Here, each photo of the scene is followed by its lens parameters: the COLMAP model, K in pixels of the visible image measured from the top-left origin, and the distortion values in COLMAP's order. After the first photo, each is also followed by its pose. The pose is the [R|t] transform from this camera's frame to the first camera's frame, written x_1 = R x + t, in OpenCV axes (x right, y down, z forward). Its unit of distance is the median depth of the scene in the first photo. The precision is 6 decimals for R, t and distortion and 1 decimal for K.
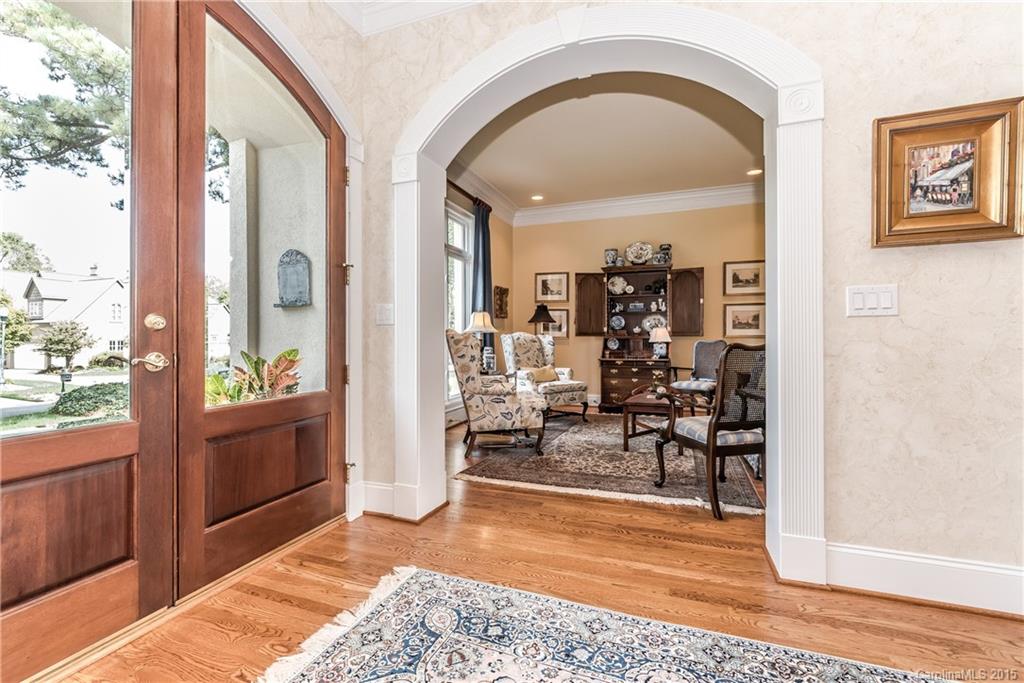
lens RADIAL K [[439.5, 0, 507.1], [0, 439.5, 337.5], [0, 0, 1]] dist [-0.001592, -0.000174]
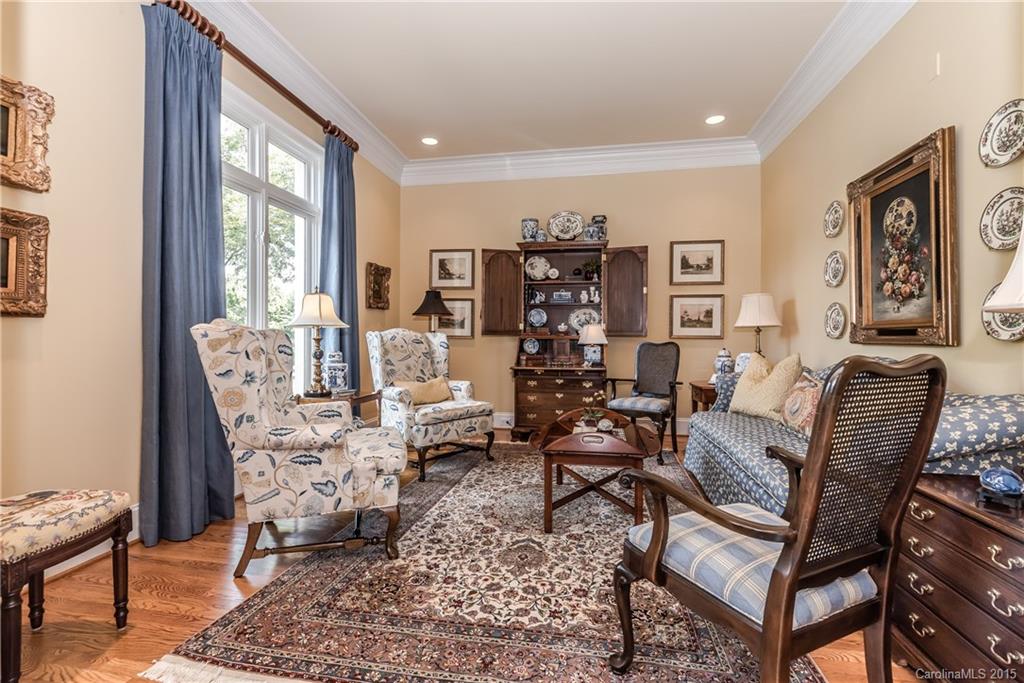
lens RADIAL K [[439.5, 0, 507.1], [0, 439.5, 337.5], [0, 0, 1]] dist [-0.001592, -0.000174]
pose [[0.984914, 0.006900, 0.172906, 0.080951], [-0.007241, 0.999973, 0.001342, -0.000563], [-0.172893, -0.002574, 0.984937, 0.308917]]
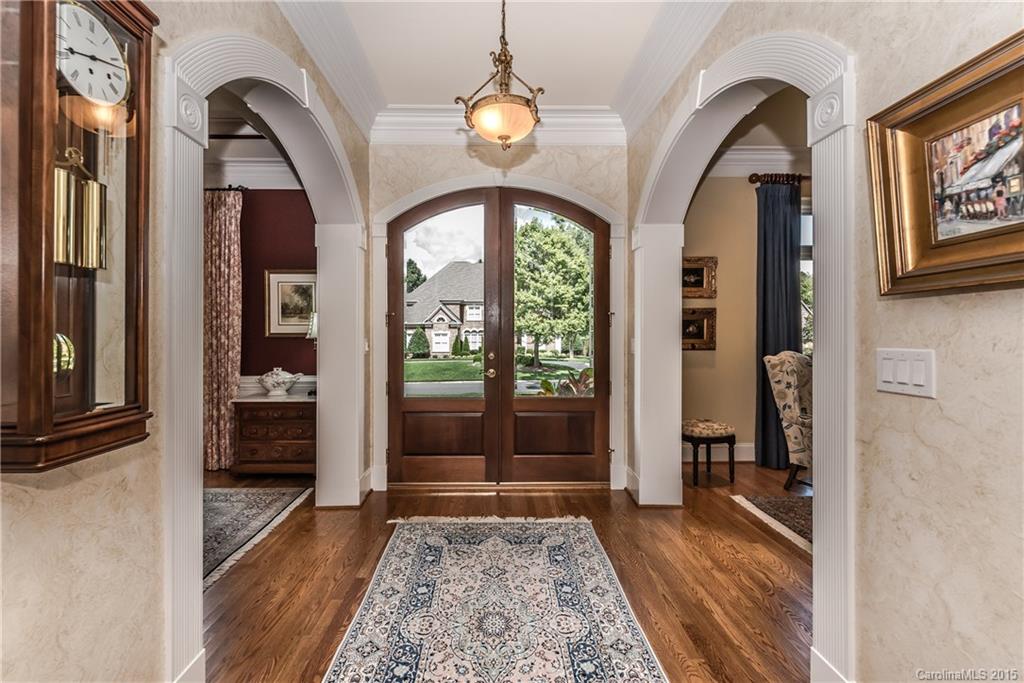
lens RADIAL K [[447.4, 0, 507.8], [0, 447.4, 331.5], [0, 0, 1]] dist [-0.000149, -0.000194]
pose [[0.379369, 0.000429, -0.925245, 0.386477], [0.000346, 1.000000, 0.000606, -0.045770], [0.925245, -0.000550, 0.379369, 0.053504]]
